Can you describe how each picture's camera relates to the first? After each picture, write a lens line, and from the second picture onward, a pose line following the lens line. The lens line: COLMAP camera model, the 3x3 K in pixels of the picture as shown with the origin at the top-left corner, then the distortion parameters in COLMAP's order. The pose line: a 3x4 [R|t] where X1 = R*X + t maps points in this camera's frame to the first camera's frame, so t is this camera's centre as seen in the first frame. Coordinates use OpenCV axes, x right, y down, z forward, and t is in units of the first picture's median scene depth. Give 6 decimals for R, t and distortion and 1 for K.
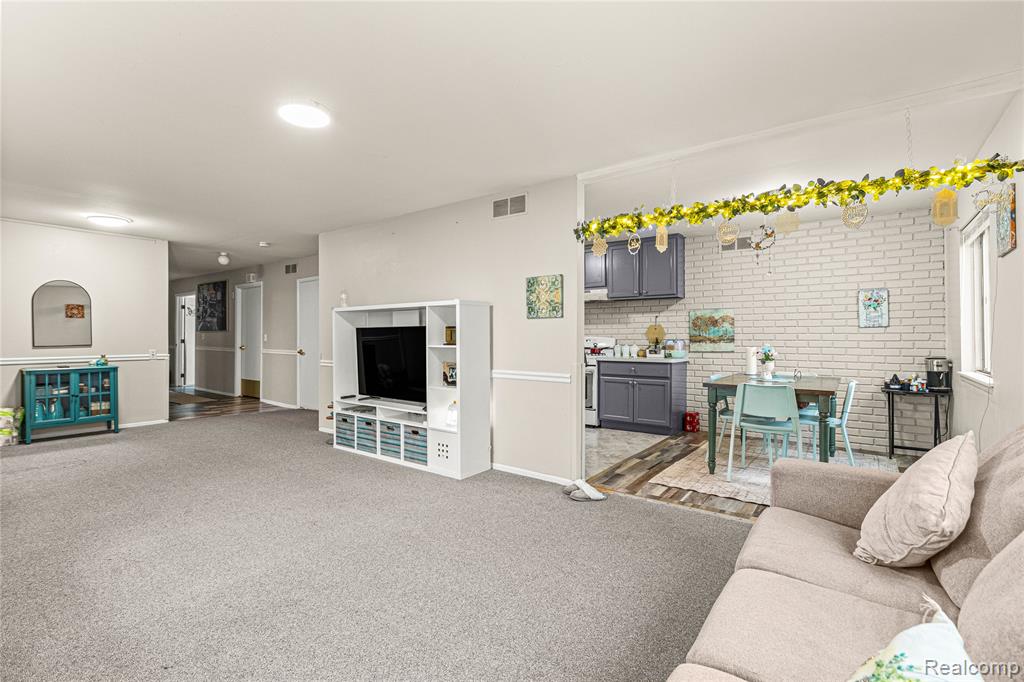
lens RADIAL K [[472.2, 0, 516.9], [0, 472.2, 338.5], [0, 0, 1]] dist [0.004889, -0.000766]
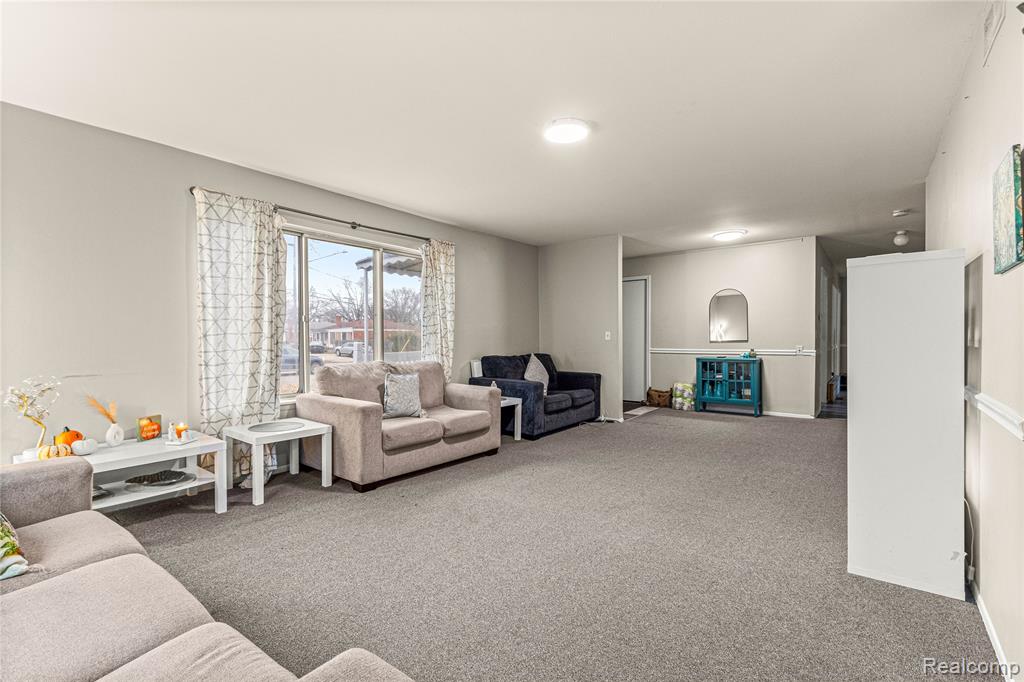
lens RADIAL K [[472.2, 0, 485.8], [0, 472.2, 343.0], [0, 0, 1]] dist [0.004889, -0.000766]
pose [[-0.060306, 0.008420, -0.998144, 0.362273], [0.002979, 0.999961, 0.008255, 0.009055], [0.998175, -0.002476, -0.060329, 0.446066]]
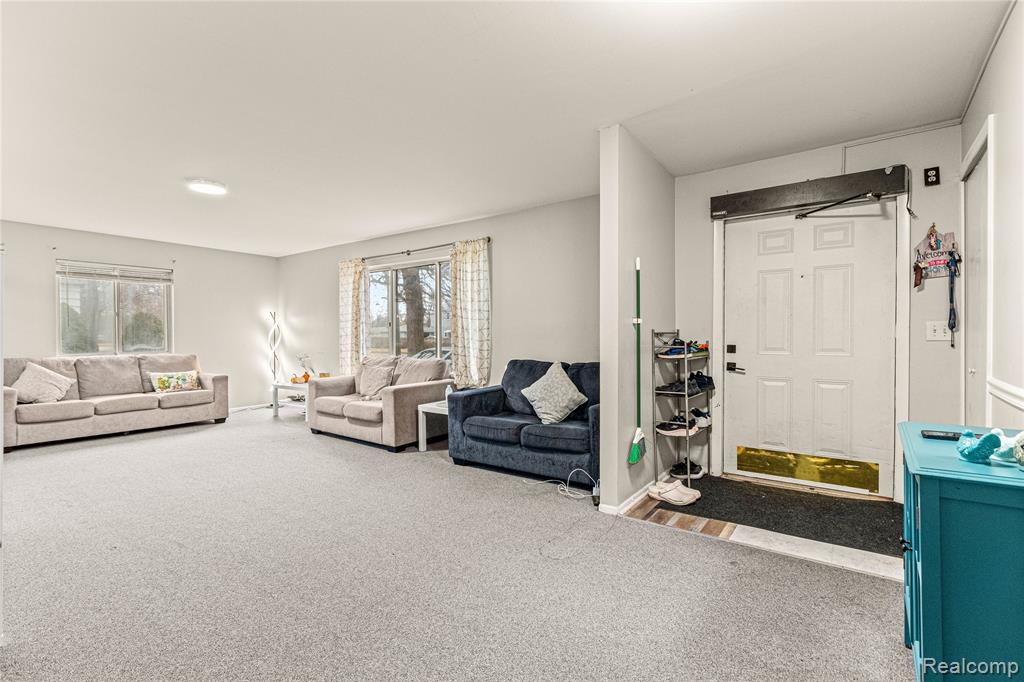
lens RADIAL K [[472.2, 0, 501.0], [0, 472.2, 340.9], [0, 0, 1]] dist [0.004889, -0.000766]
pose [[-0.999909, -0.001075, 0.013413, -0.729067], [-0.000975, 0.999971, 0.007488, 0.005330], [-0.013421, 0.007474, -0.999882, 1.297860]]
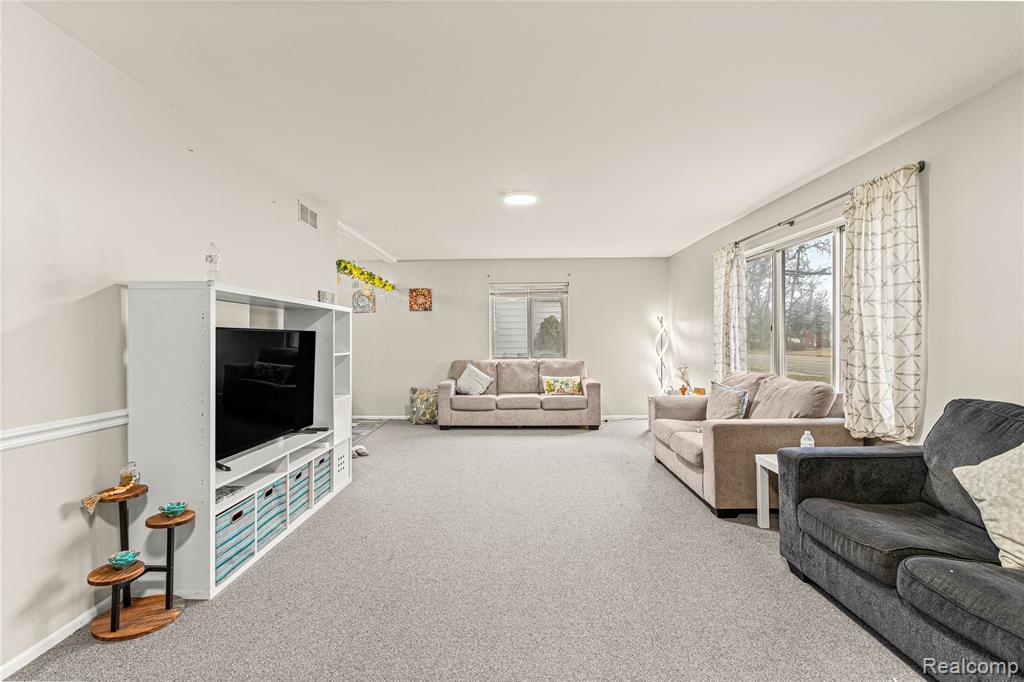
lens RADIAL K [[472.2, 0, 504.8], [0, 472.2, 344.3], [0, 0, 1]] dist [0.004889, -0.000766]
pose [[-0.563120, -0.007345, 0.826343, -0.867538], [0.000777, 0.999955, 0.009417, -0.007132], [-0.826375, 0.005945, -0.563089, 0.985422]]
